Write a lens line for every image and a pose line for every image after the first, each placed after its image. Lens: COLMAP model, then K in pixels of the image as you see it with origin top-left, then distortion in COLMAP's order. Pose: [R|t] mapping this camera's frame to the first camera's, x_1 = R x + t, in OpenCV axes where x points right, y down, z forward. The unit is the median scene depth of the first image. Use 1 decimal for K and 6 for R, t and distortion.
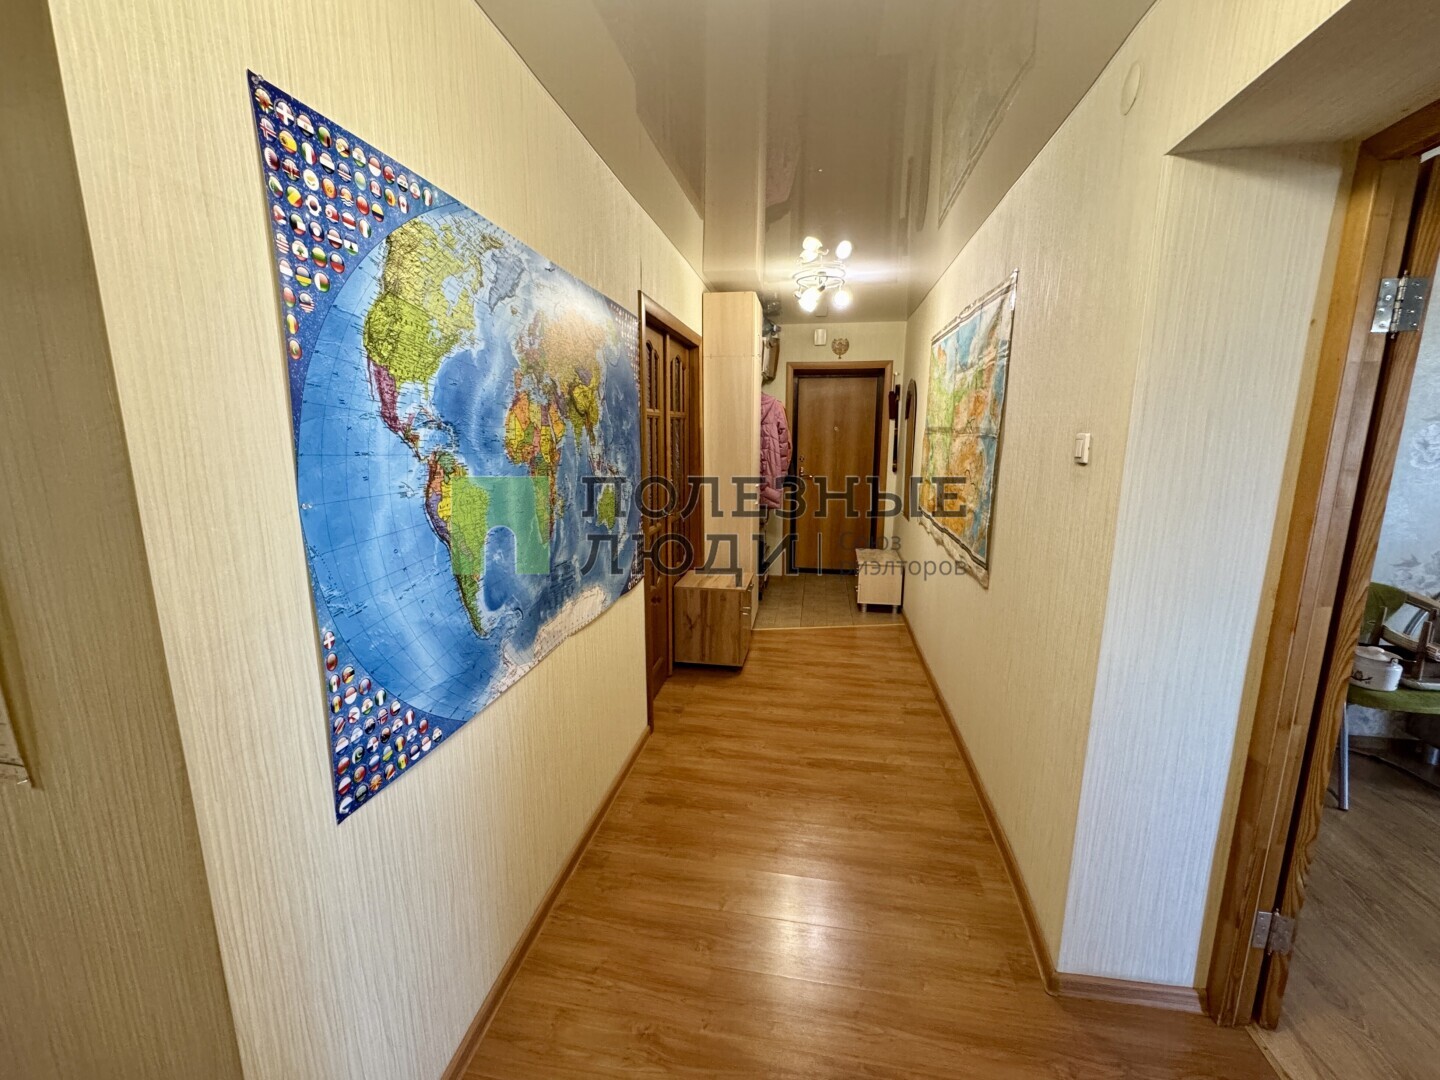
lens RADIAL K [[577.0, 0, 719.0], [0, 577.0, 538.6], [0, 0, 1]] dist [-0.001942, 0.000254]
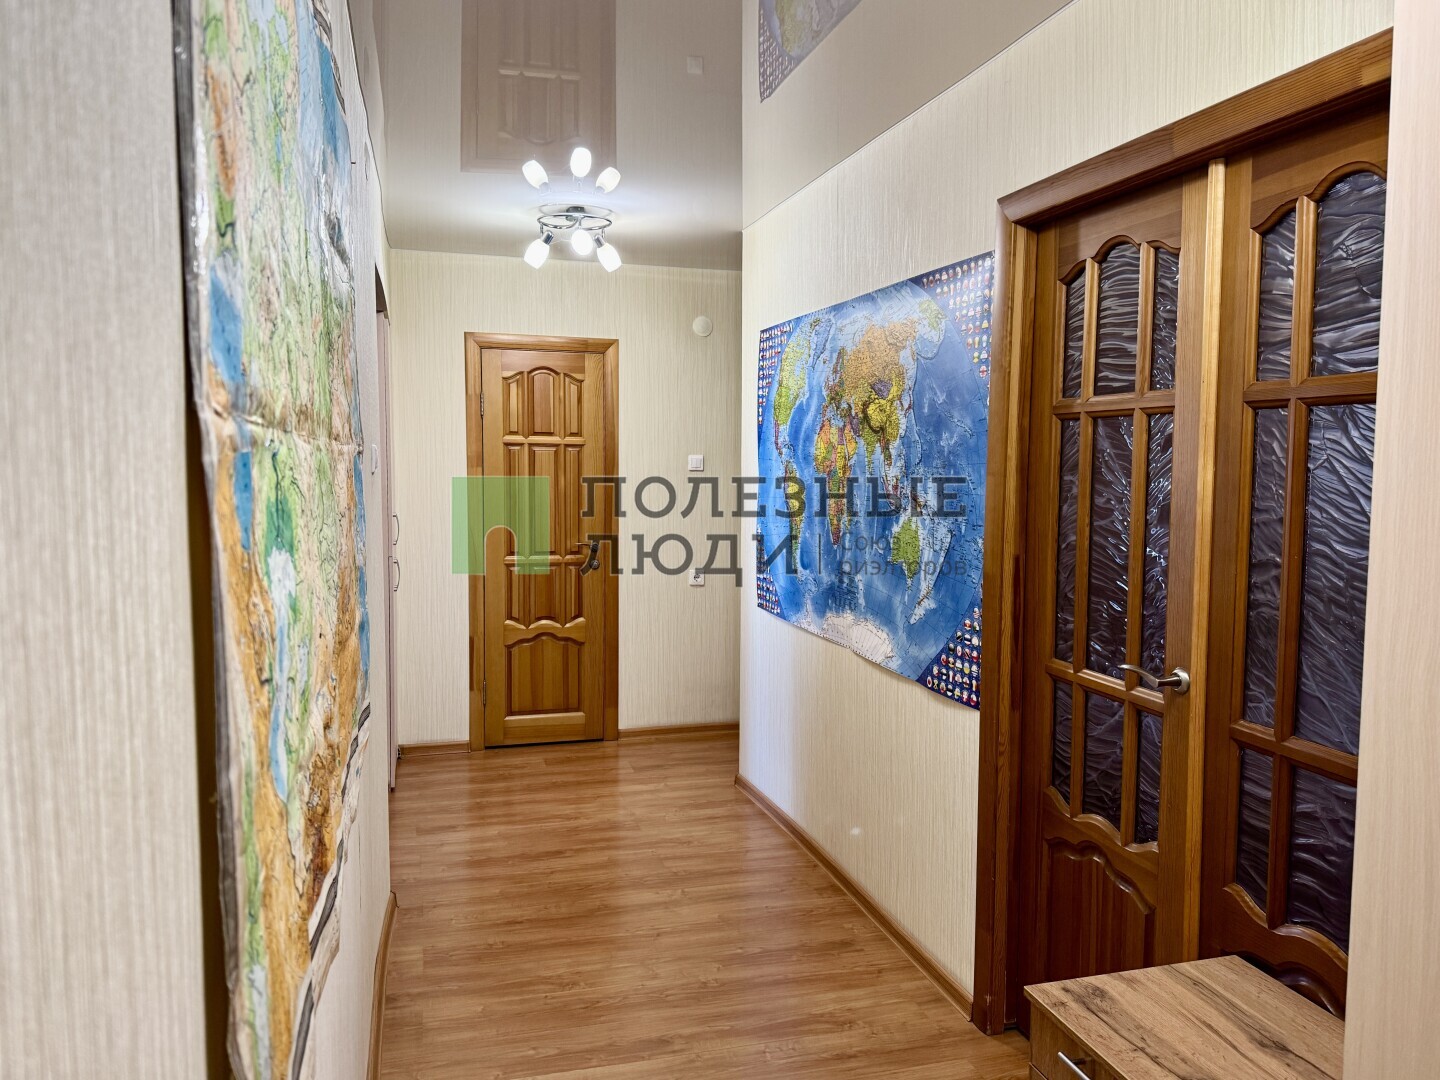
lens RADIAL K [[1102.8, 0, 720.0], [0, 1102.8, 540.0], [0, 0, 1]] dist [0.003453, 0.000298]
pose [[-0.902152, 0.029234, -0.430426, 0.748924], [-0.083673, 0.966900, 0.241047, -0.449673], [0.423225, 0.253477, -0.869845, 2.463785]]
